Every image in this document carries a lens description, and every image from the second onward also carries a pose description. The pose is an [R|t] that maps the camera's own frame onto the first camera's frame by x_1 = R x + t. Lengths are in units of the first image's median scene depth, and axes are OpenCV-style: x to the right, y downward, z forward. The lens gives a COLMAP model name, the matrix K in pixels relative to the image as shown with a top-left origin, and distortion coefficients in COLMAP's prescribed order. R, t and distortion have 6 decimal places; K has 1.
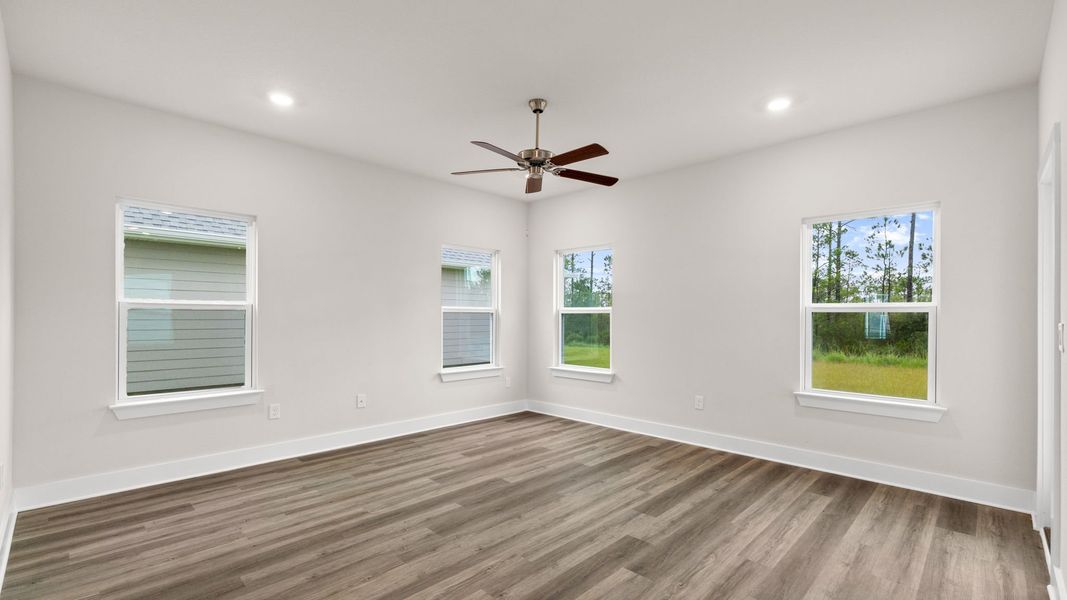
lens RADIAL K [[467.0, 0, 537.1], [0, 467.0, 317.2], [0, 0, 1]] dist [0.000694, 0.000561]
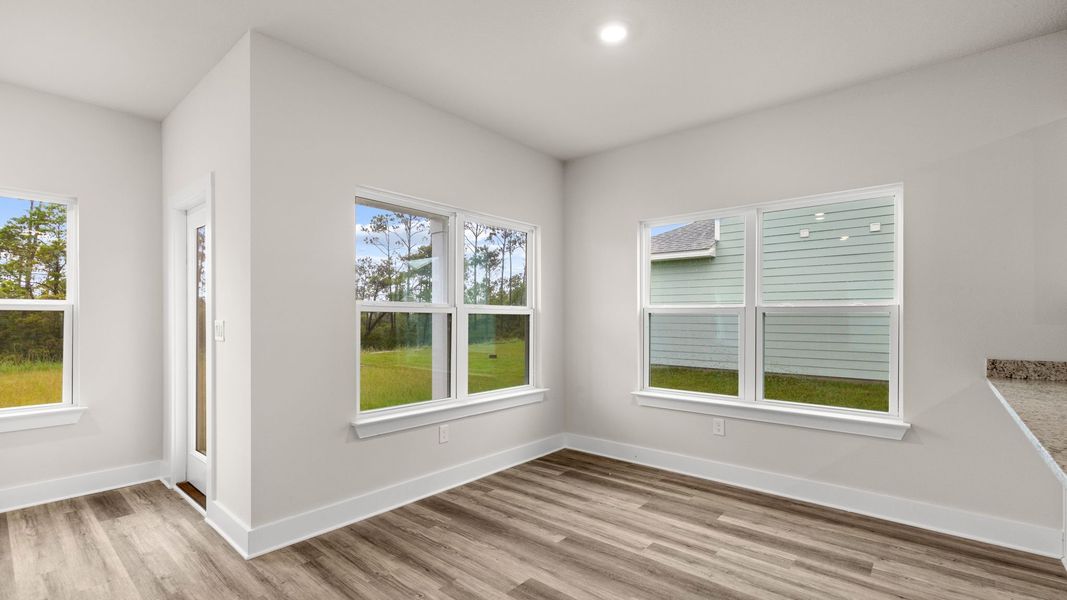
lens RADIAL K [[467.0, 0, 537.1], [0, 467.0, 317.2], [0, 0, 1]] dist [0.000694, 0.000561]
pose [[-0.067335, -0.003990, 0.997722, -0.186388], [0.003220, 0.999986, 0.004216, 0.002127], [-0.997725, 0.003496, -0.067321, 0.101153]]
